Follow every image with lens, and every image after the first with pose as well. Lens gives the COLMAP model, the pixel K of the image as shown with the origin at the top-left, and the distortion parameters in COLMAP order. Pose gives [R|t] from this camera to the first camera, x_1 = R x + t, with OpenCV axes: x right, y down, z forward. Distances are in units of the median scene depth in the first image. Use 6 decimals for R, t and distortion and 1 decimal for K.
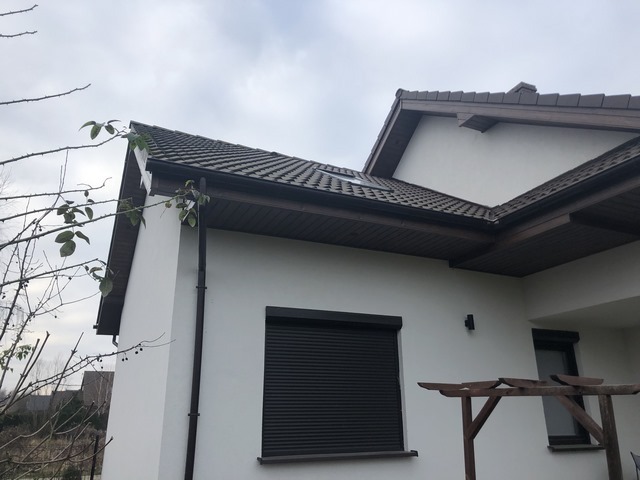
lens RADIAL K [[510.9, 0, 331.0], [0, 510.9, 233.0], [0, 0, 1]] dist [0.046033, -0.061483]
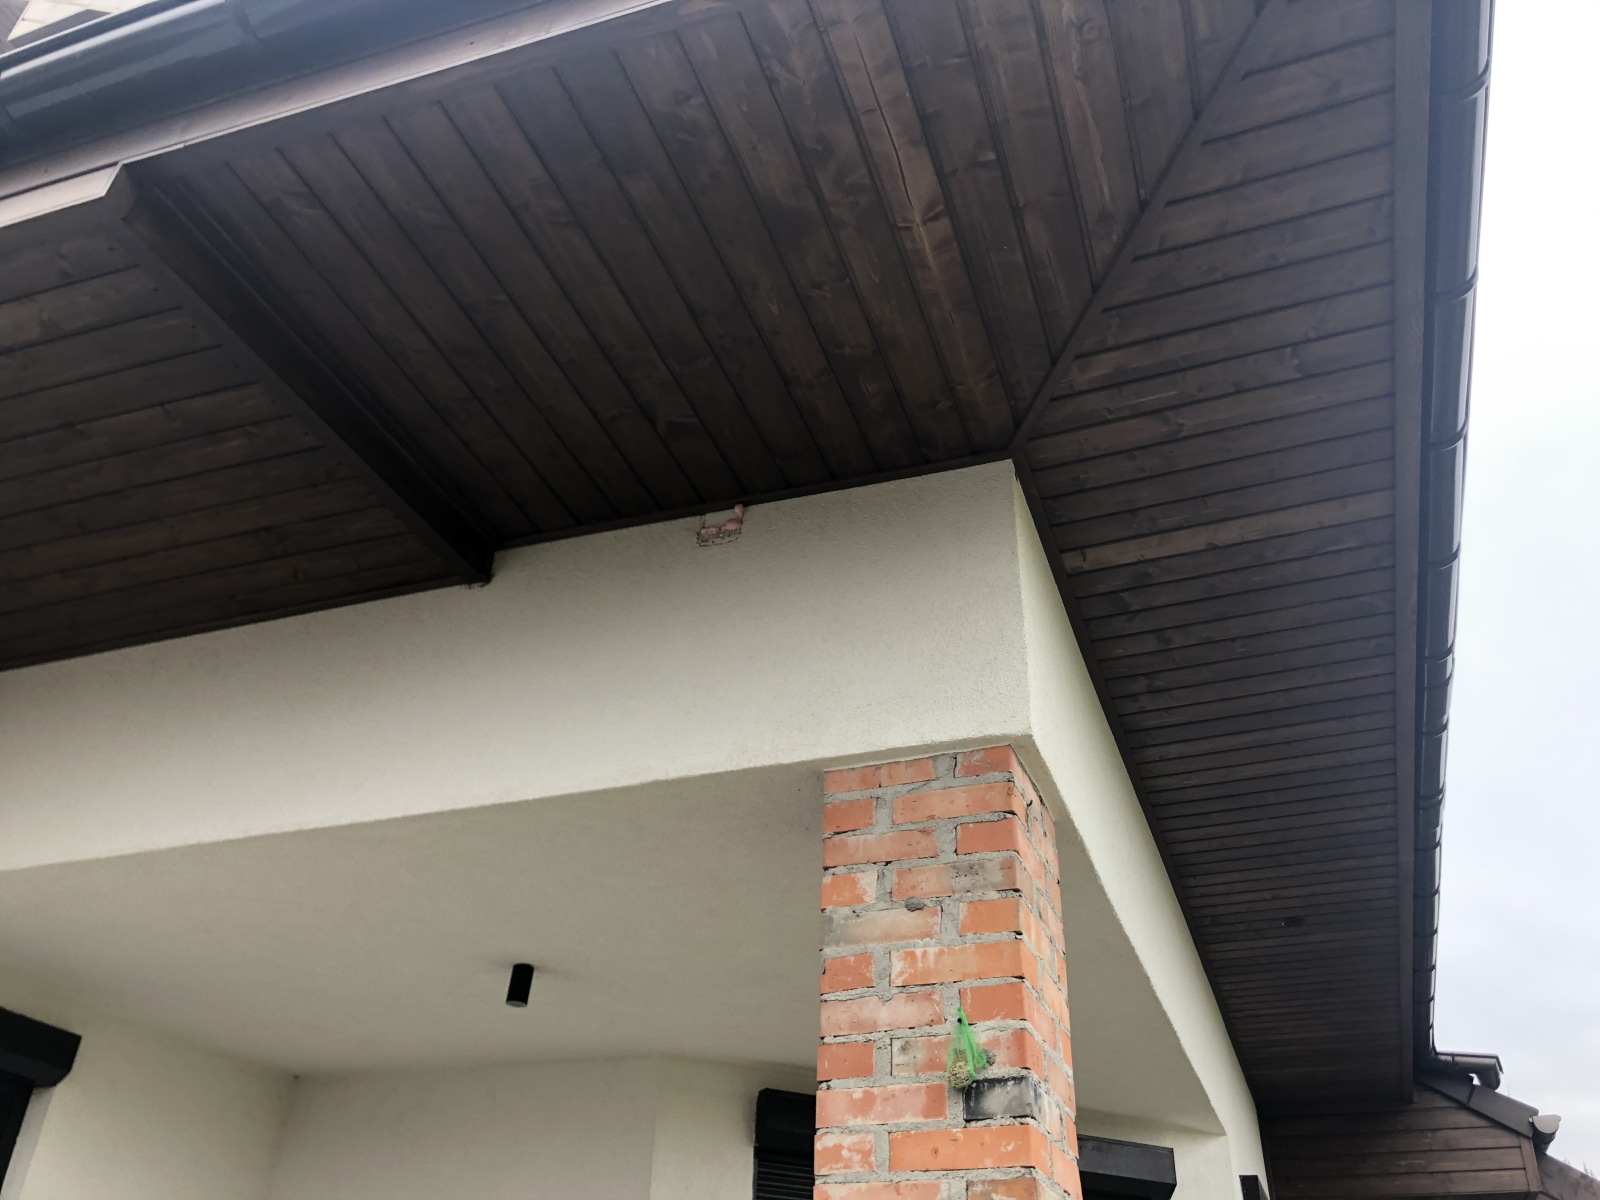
lens RADIAL K [[1277.3, 0, 827.4], [0, 1277.3, 582.6], [0, 0, 1]] dist [0.046033, -0.061483]
pose [[0.706381, 0.426236, 0.565110, 0.357547], [-0.274996, 0.900908, -0.335771, 0.132256], [-0.652230, 0.081779, 0.753597, 0.432235]]
